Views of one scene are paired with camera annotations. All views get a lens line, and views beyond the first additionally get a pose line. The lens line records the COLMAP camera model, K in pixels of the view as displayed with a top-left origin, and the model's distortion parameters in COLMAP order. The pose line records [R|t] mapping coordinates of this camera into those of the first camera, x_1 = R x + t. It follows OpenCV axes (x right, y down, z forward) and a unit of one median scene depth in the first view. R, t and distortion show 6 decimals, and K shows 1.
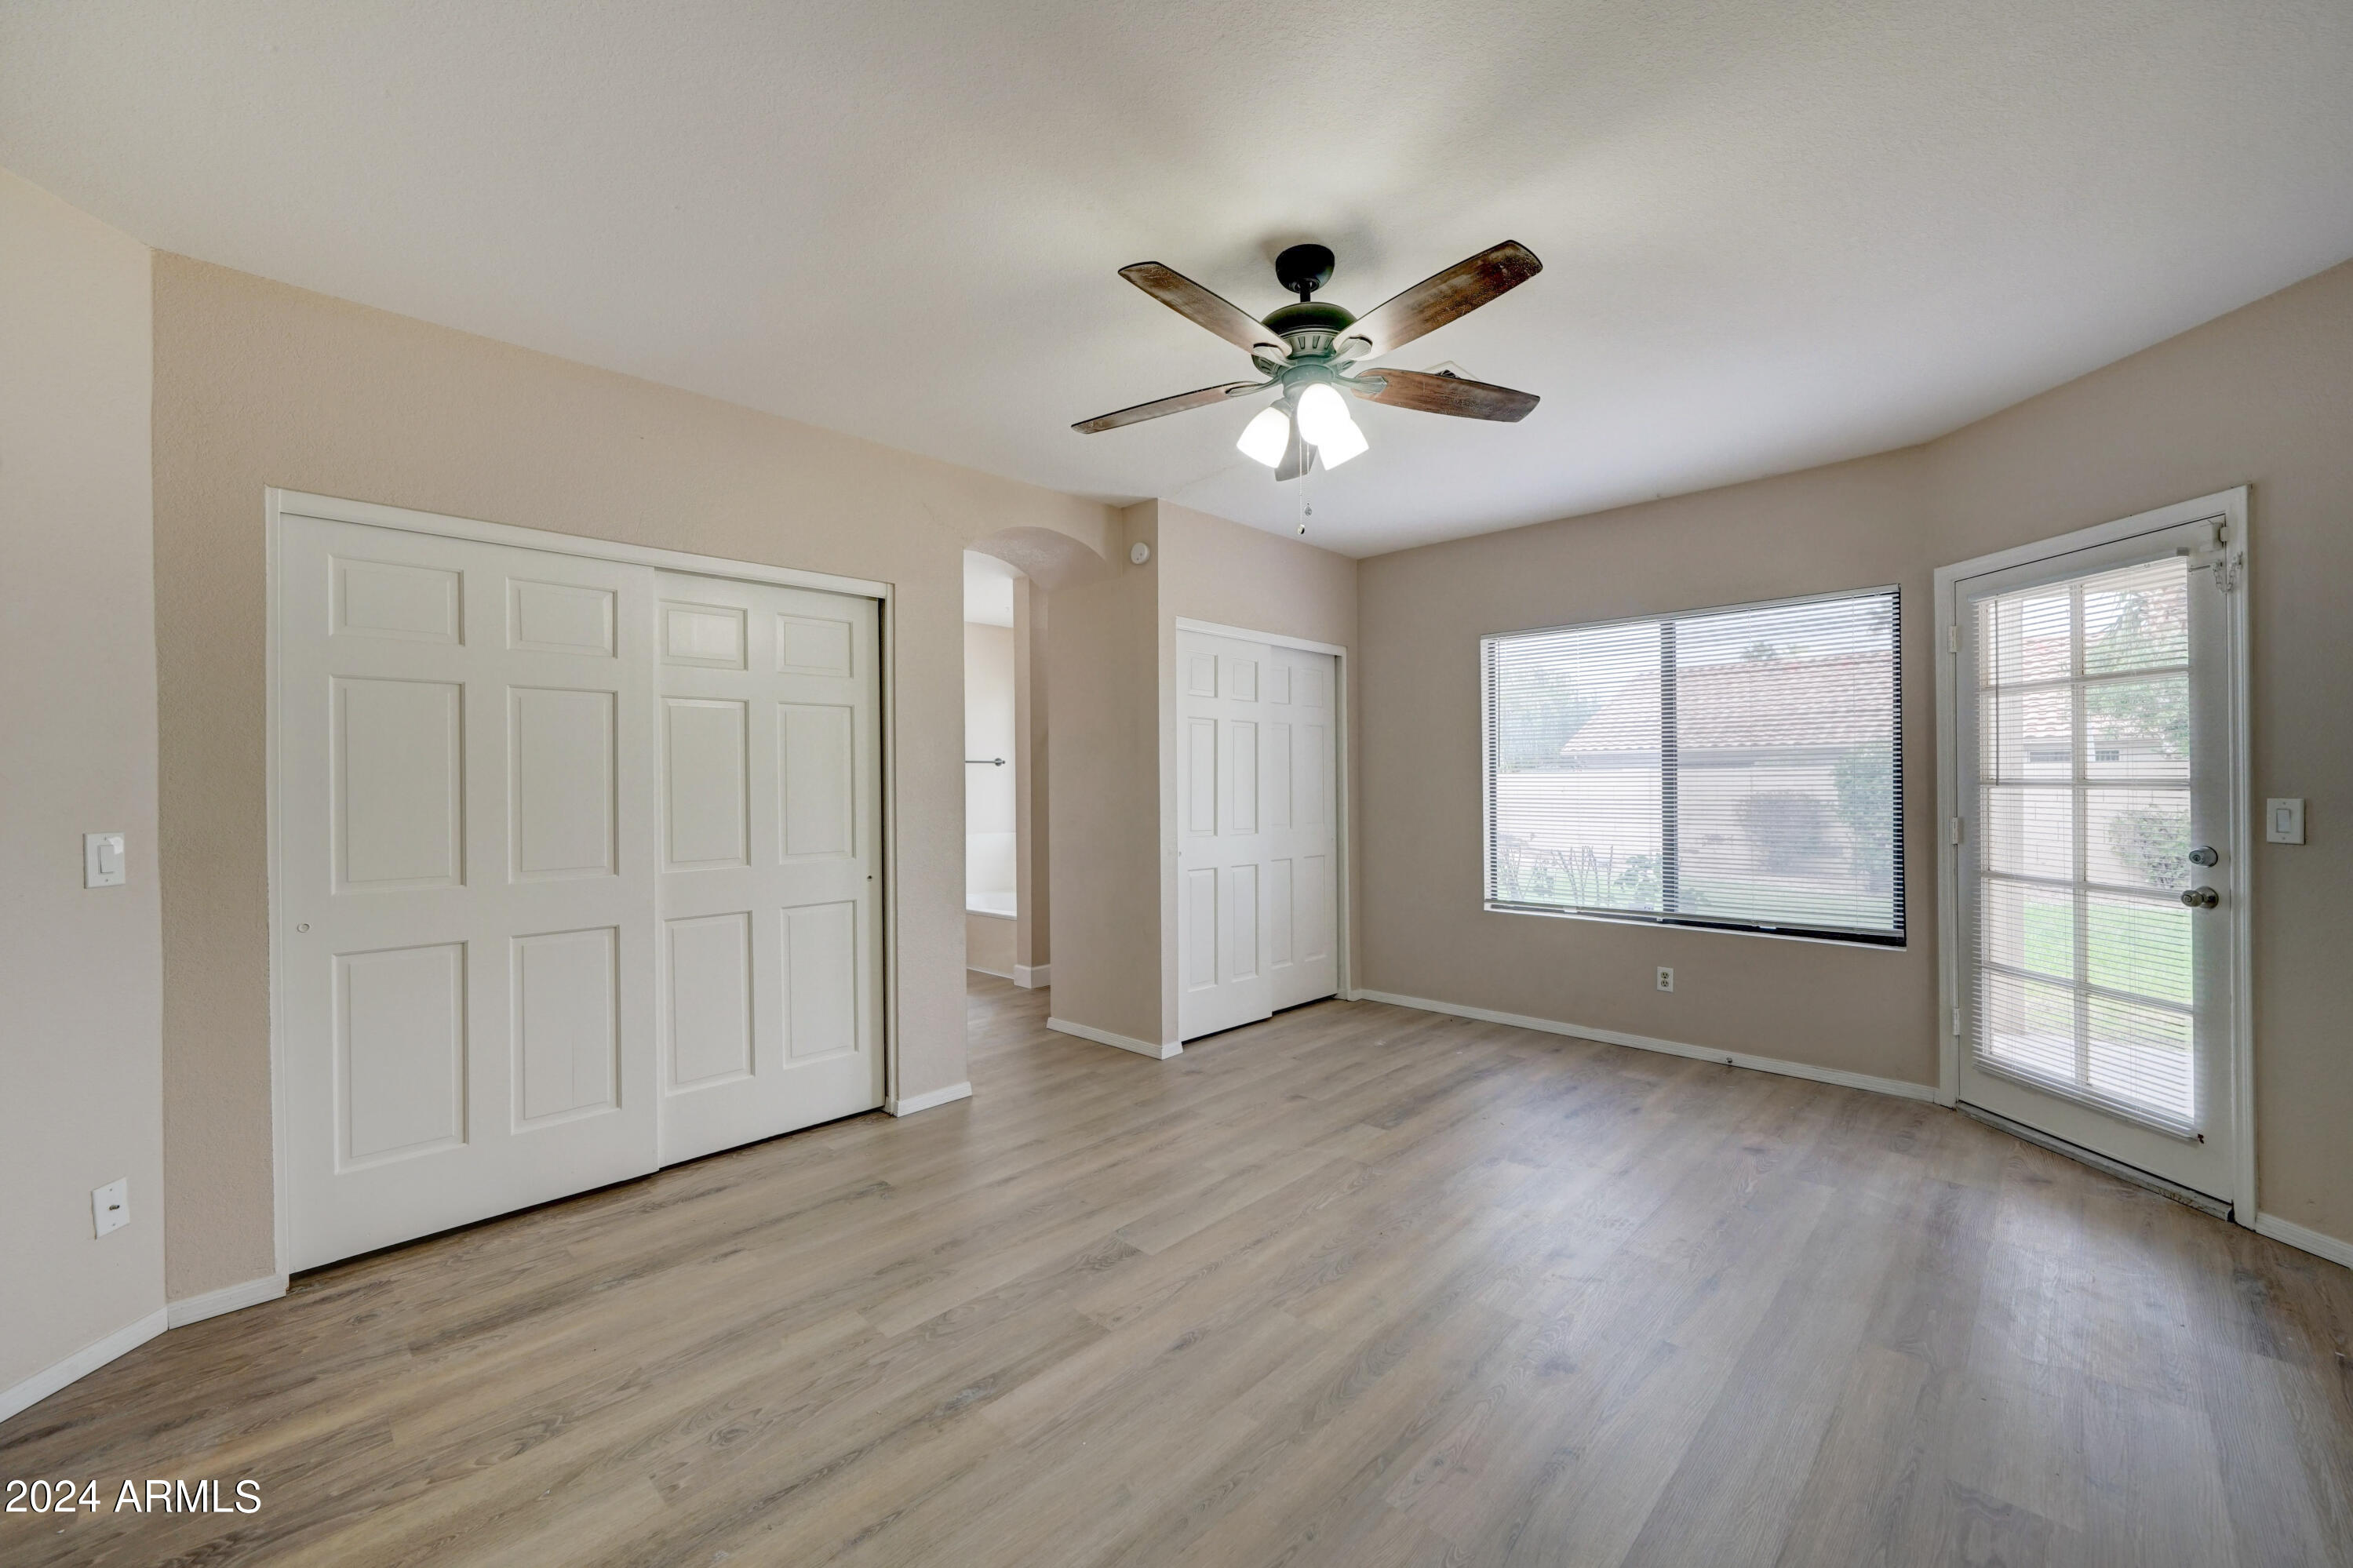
lens RADIAL K [[957.3, 0, 1157.4], [0, 957.3, 784.8], [0, 0, 1]] dist [-0.008681, 0.001996]
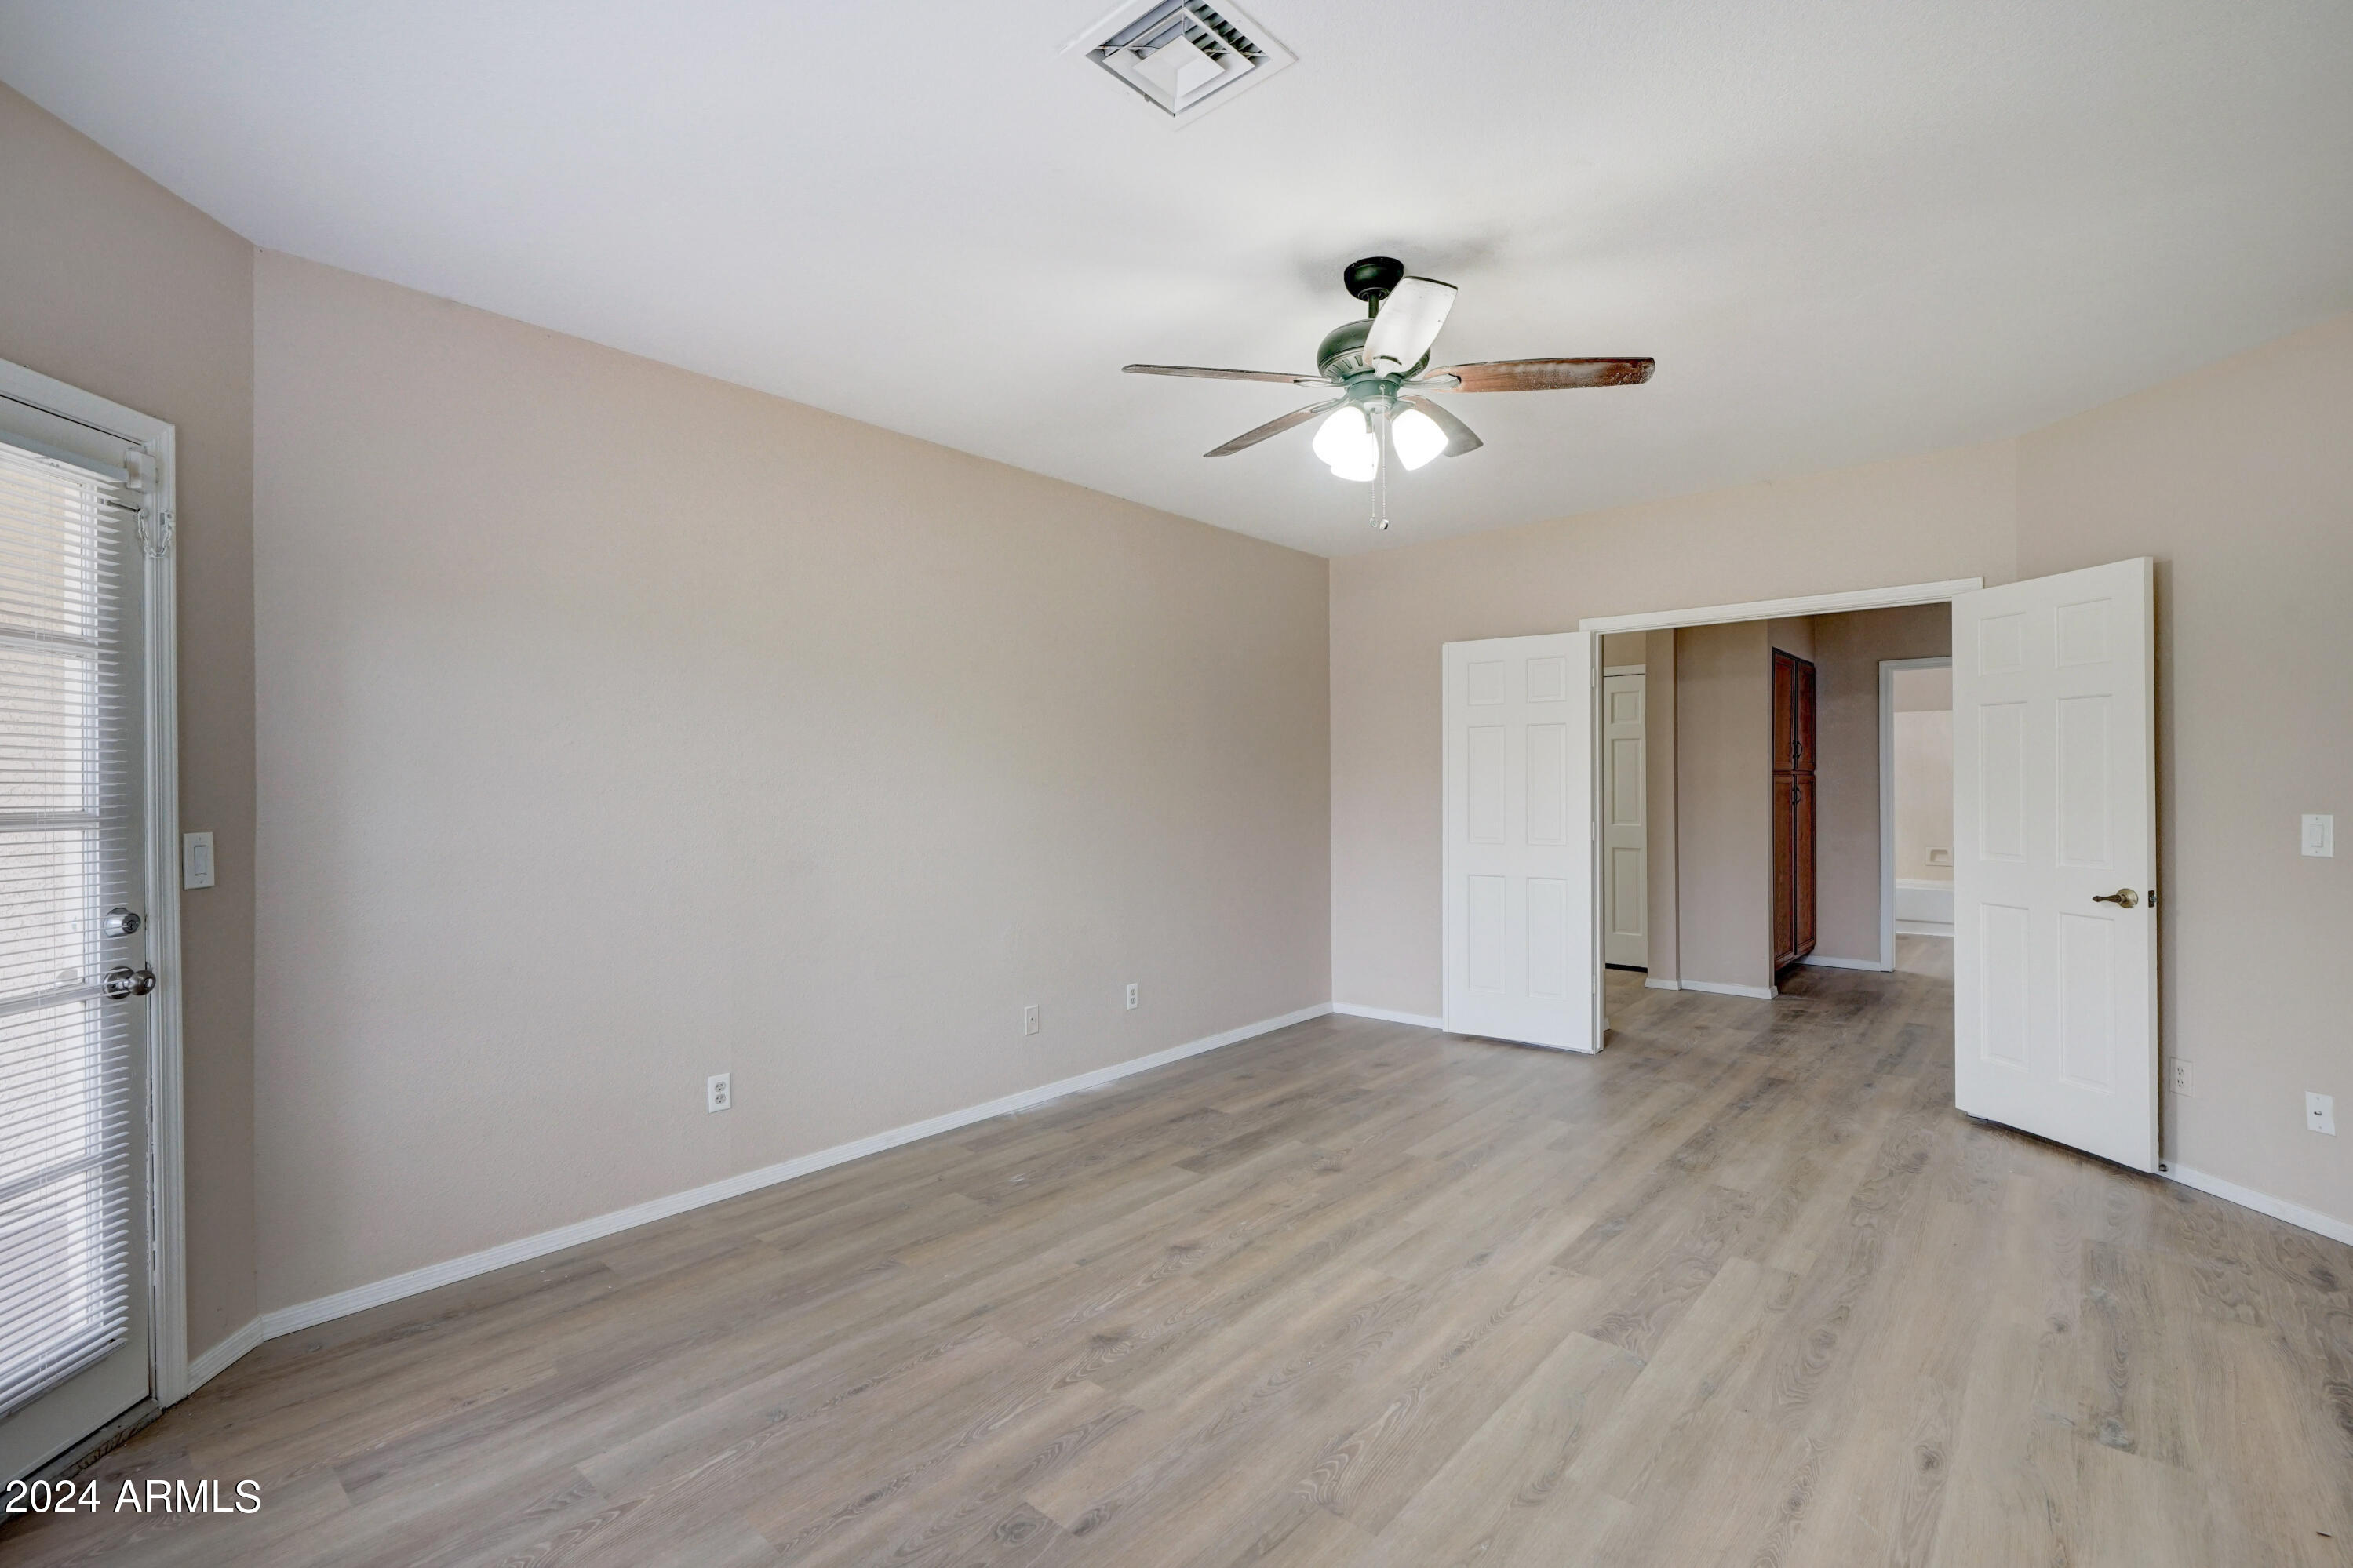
lens RADIAL K [[1020.3, 0, 1171.1], [0, 1020.3, 779.9], [0, 0, 1]] dist [0.016864, -0.001154]
pose [[-0.998228, 0.016321, -0.057230, 0.337101], [0.015948, 0.999849, 0.006969, -0.019725], [0.057335, 0.006044, -0.998337, 1.589075]]
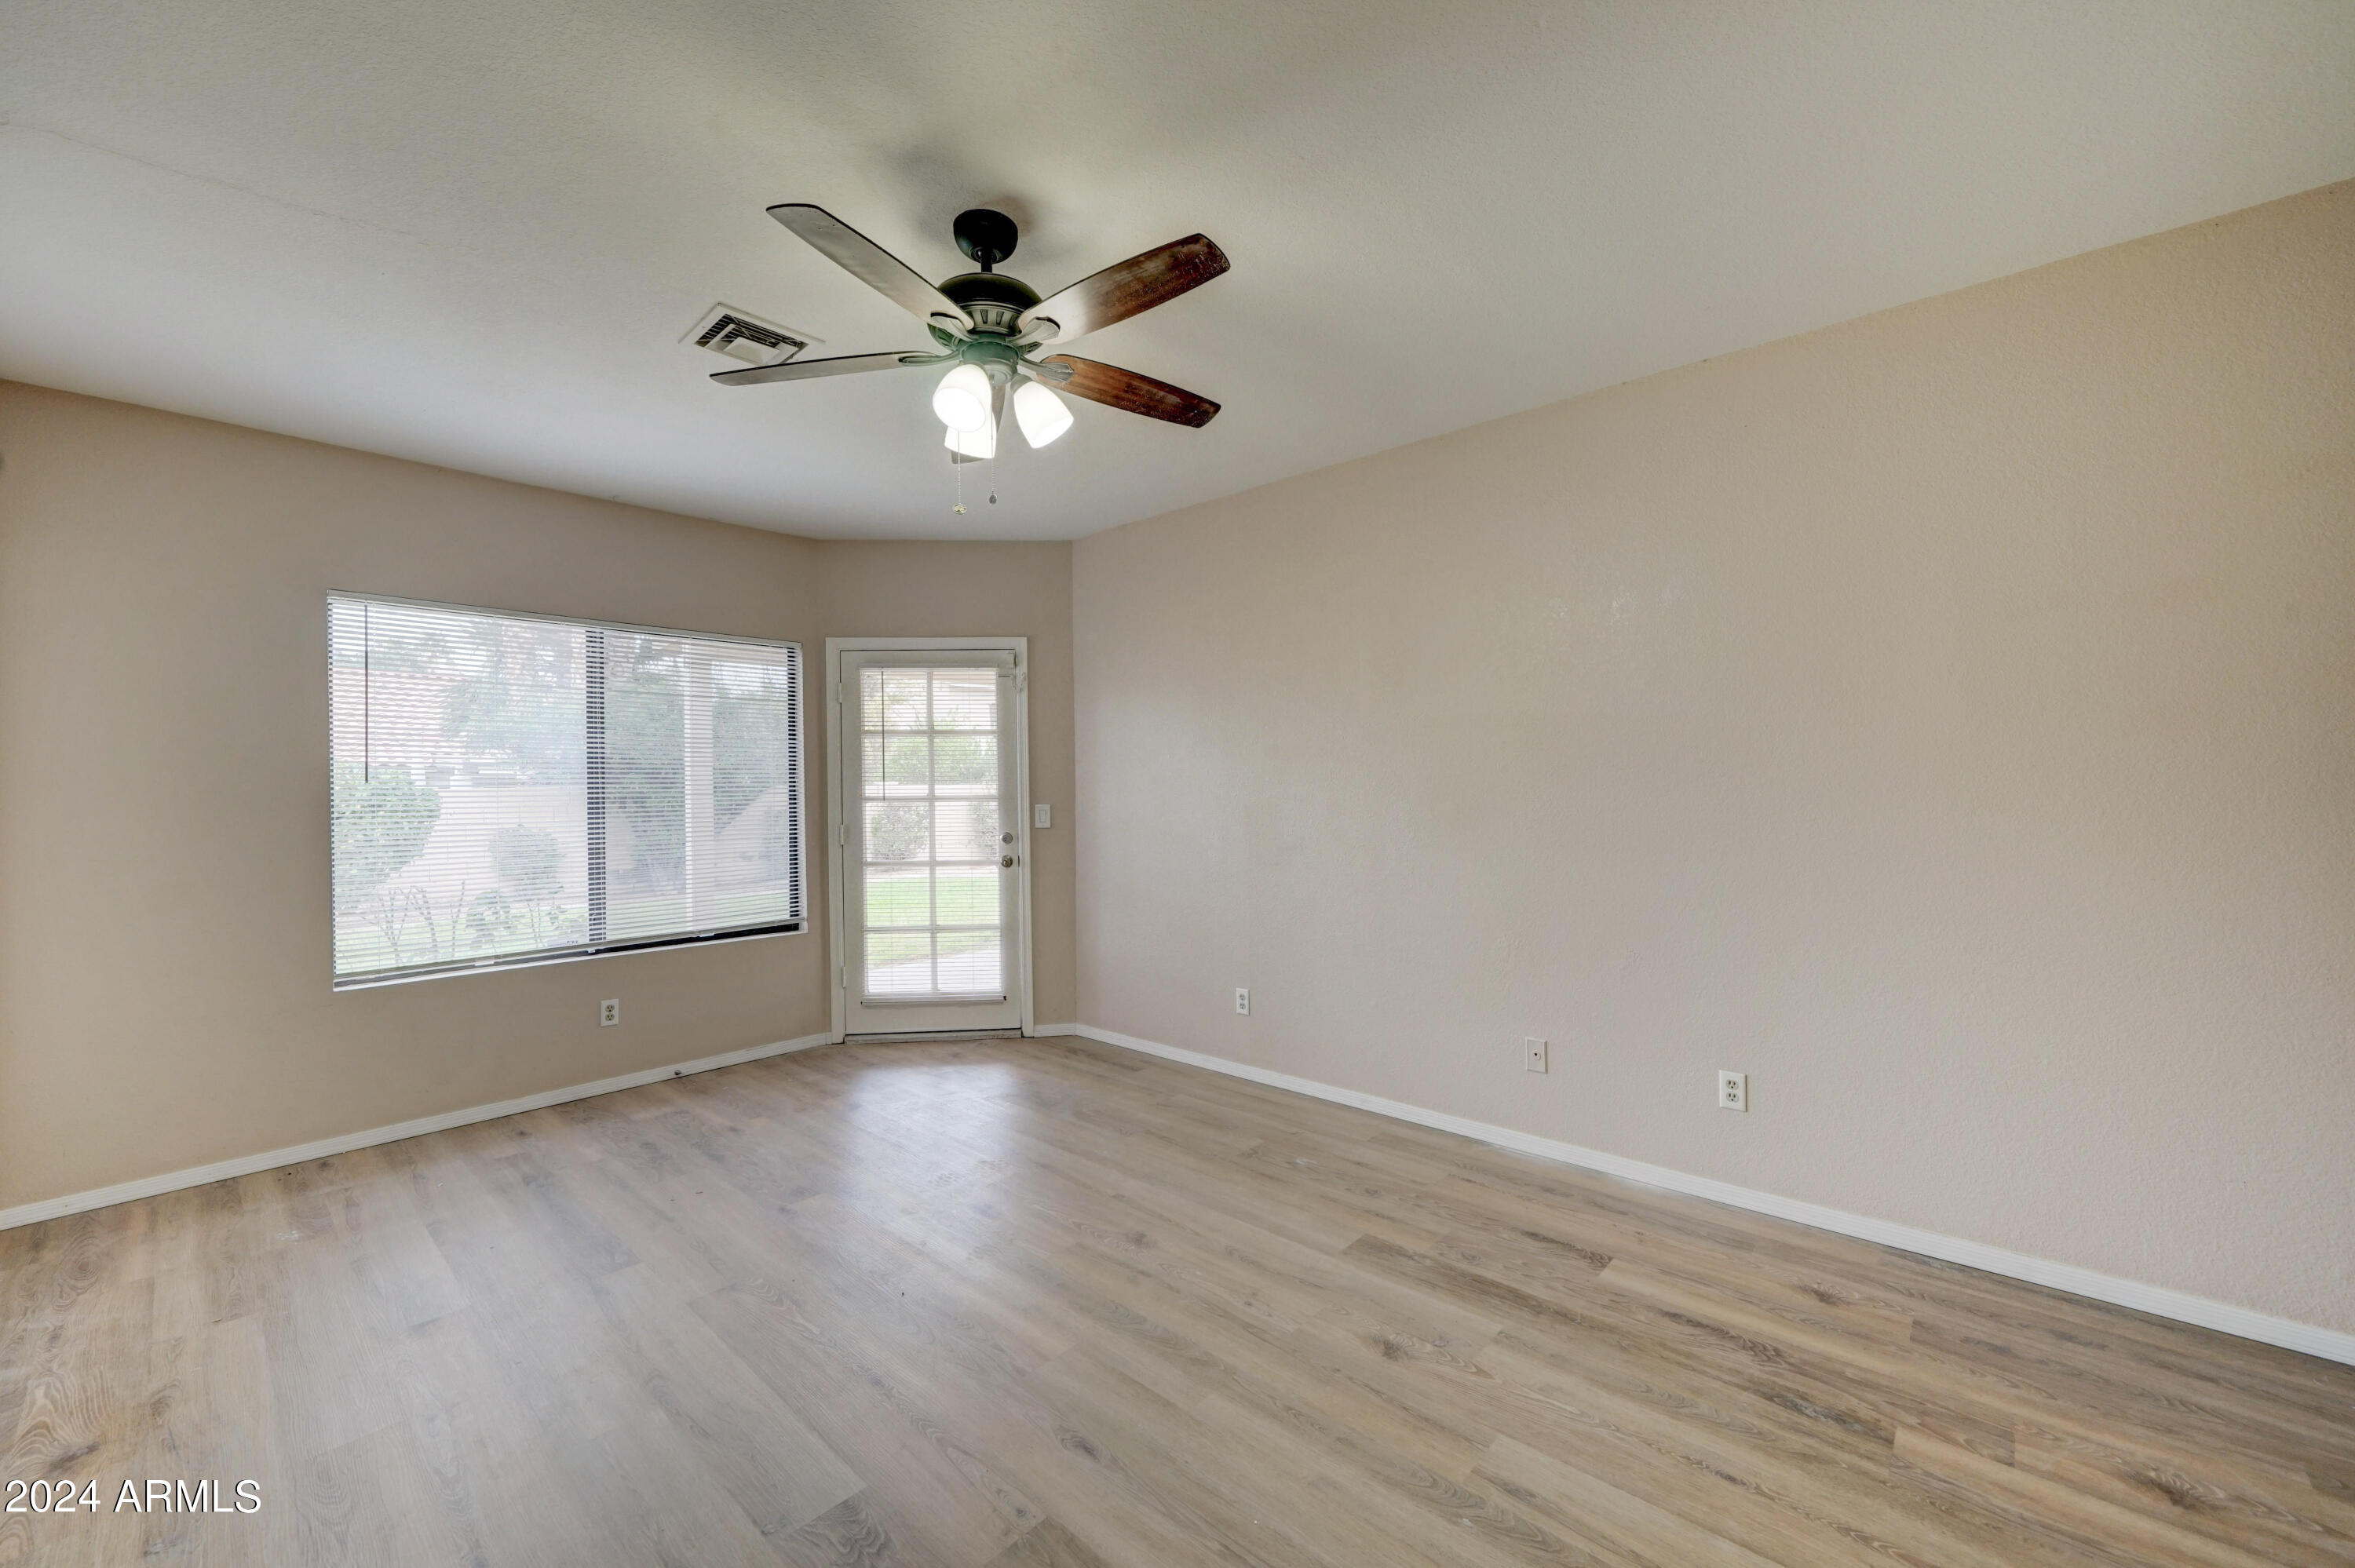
lens RADIAL K [[896.6, 0, 1181.3], [0, 896.6, 787.7], [0, 0, 1]] dist [-0.005958, -0.001115]
pose [[-0.063090, 0.017423, 0.997856, -0.528880], [0.019867, 0.999671, -0.016198, 0.012978], [-0.997810, 0.018802, -0.063415, 0.687645]]
